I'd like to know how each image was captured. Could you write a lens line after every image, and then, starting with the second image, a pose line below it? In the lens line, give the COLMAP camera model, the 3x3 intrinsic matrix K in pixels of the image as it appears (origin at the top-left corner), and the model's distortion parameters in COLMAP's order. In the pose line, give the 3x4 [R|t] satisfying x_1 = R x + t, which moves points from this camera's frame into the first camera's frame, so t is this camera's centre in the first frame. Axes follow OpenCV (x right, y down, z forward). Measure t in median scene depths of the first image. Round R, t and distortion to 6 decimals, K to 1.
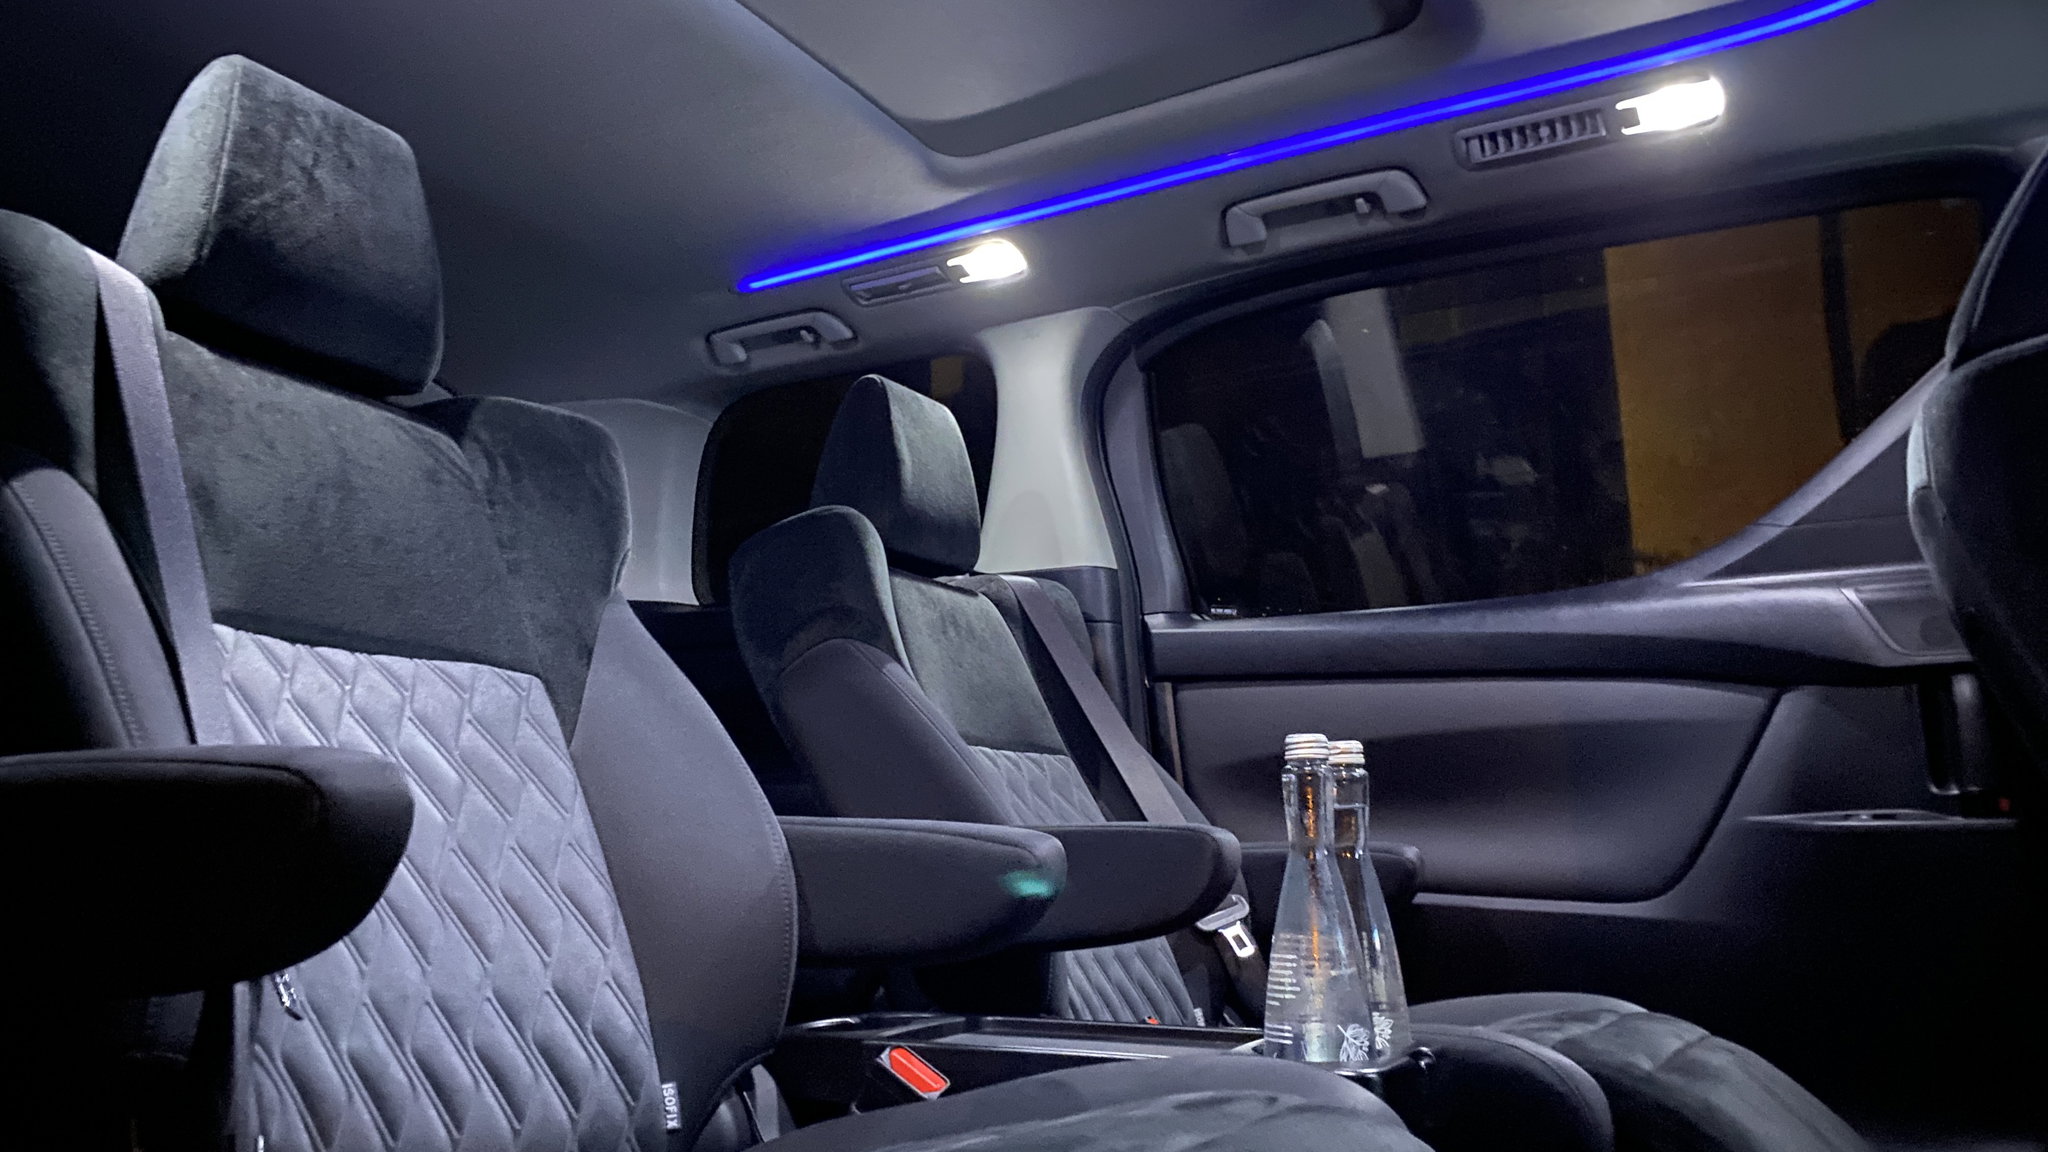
lens RADIAL K [[1563.9, 0, 1024.0], [0, 1563.9, 576.0], [0, 0, 1]] dist [0.015067, 0.001784]
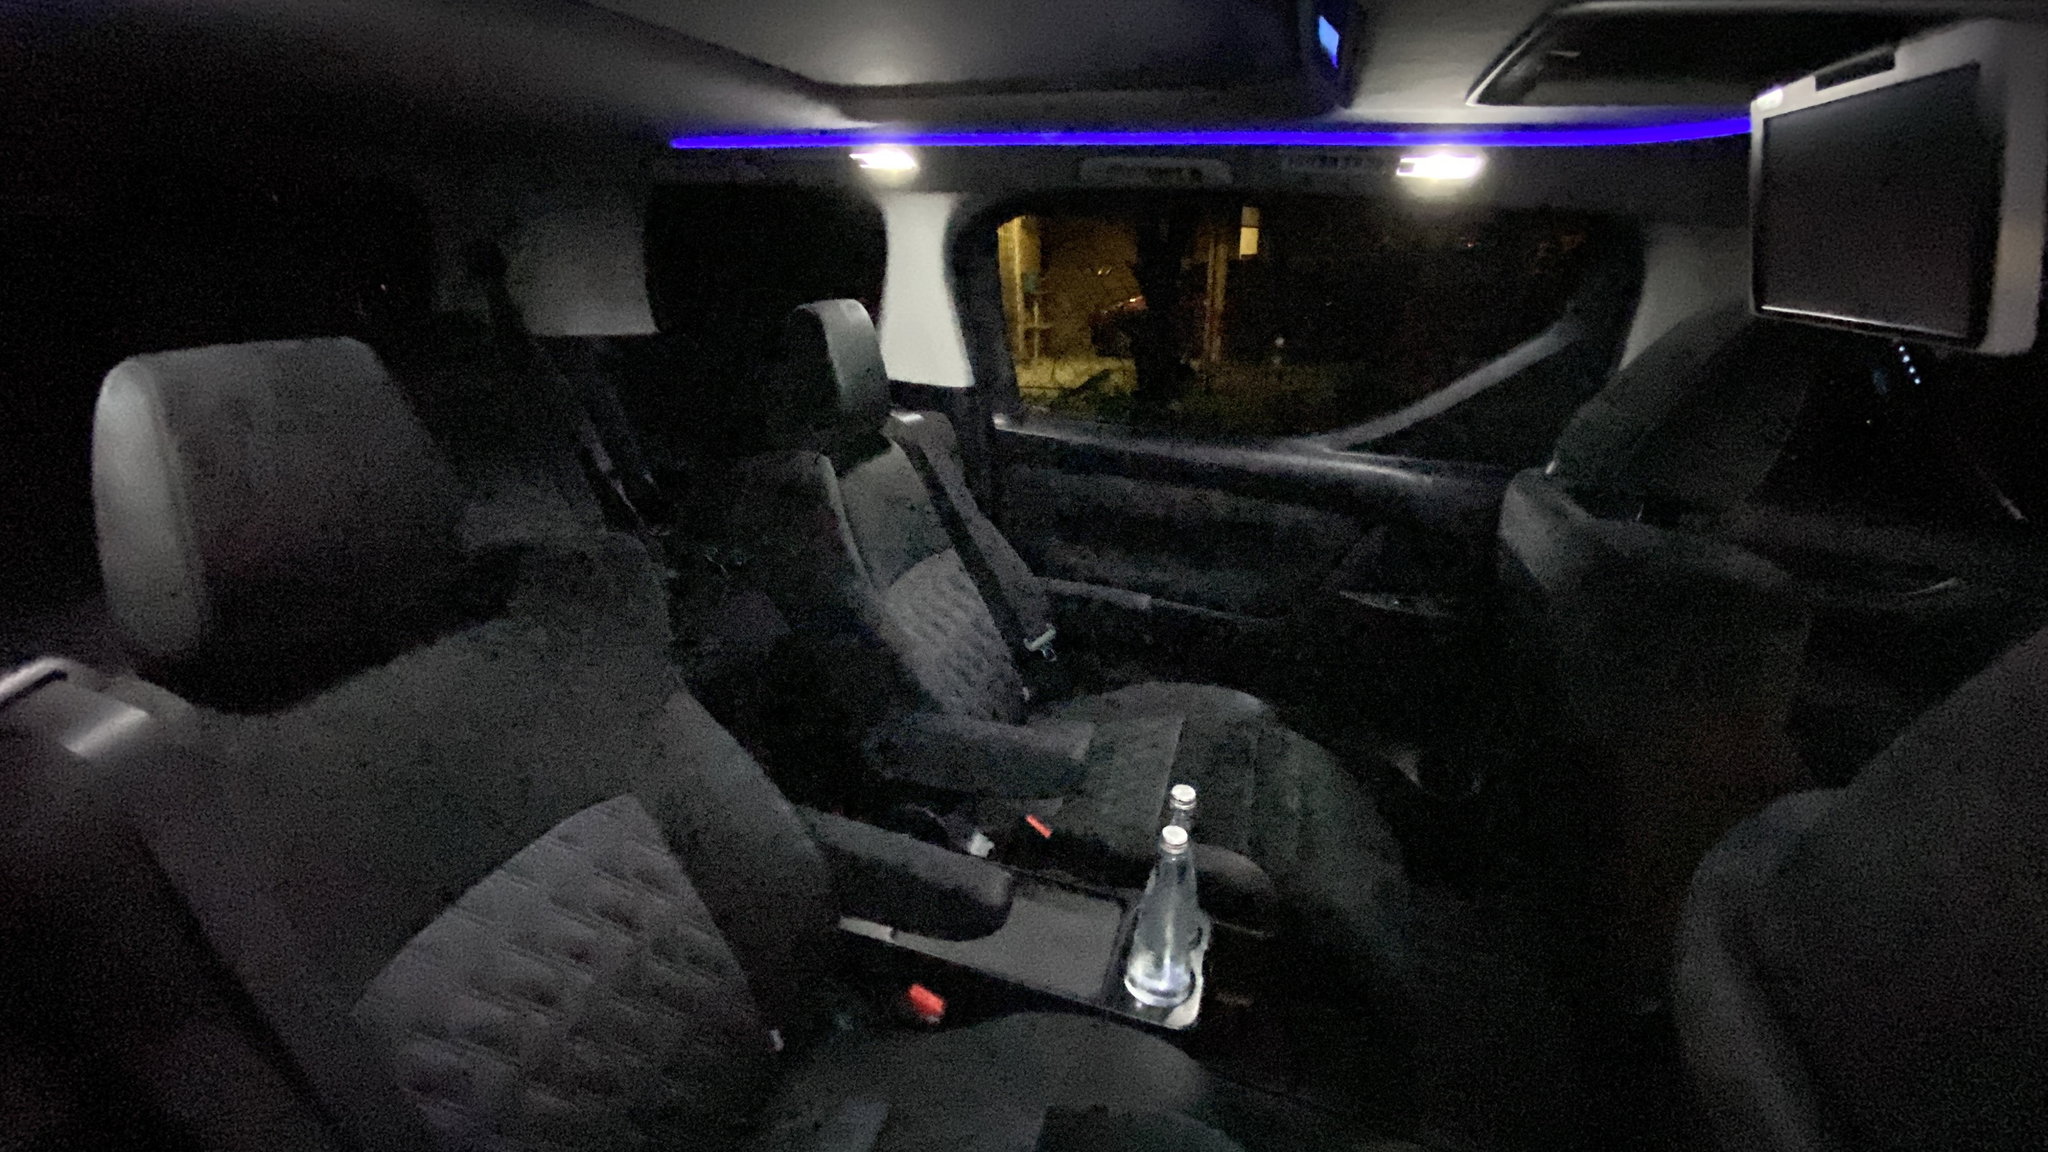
lens RADIAL K [[839.9, 0, 1024.0], [0, 839.9, 576.0], [0, 0, 1]] dist [0.000630, -0.000049]
pose [[0.978831, -0.047271, 0.199137, -0.068594], [-0.073411, 0.827136, 0.557187, -0.338002], [-0.191052, -0.560010, 0.806156, 0.280632]]
